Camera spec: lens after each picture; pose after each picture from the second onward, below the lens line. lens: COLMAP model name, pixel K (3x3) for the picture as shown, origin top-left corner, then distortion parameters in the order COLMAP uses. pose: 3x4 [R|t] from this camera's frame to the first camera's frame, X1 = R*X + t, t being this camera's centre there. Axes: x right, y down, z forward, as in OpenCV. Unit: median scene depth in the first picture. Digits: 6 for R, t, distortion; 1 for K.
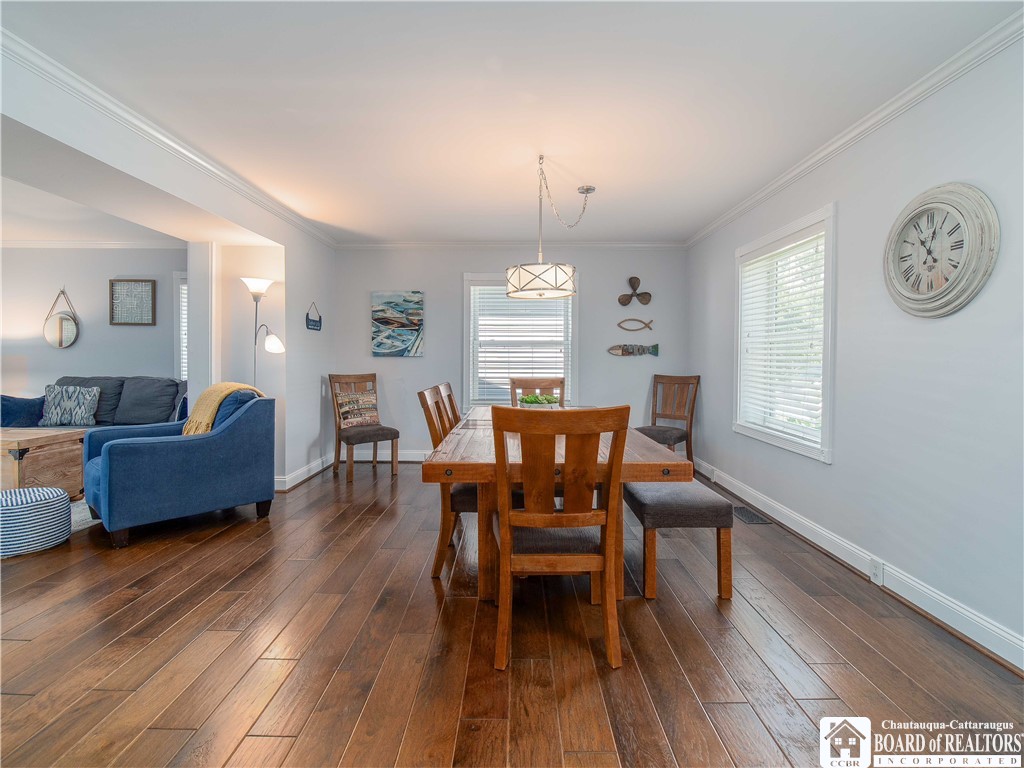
lens RADIAL K [[466.5, 0, 507.1], [0, 466.5, 364.7], [0, 0, 1]] dist [0.004863, -0.003434]
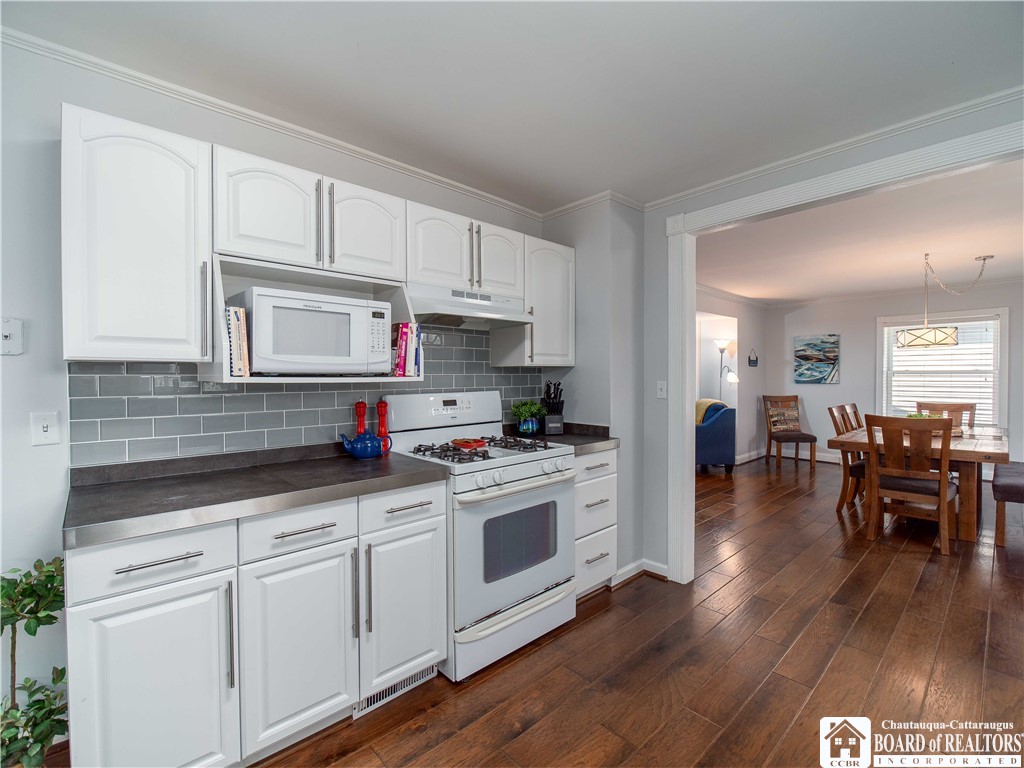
lens RADIAL K [[466.5, 0, 516.1], [0, 466.5, 379.6], [0, 0, 1]] dist [0.004863, -0.003434]
pose [[0.693504, 0.001638, -0.720451, 0.150304], [-0.005360, 0.999981, -0.002885, -0.021355], [0.720433, 0.005863, 0.693500, -0.613683]]
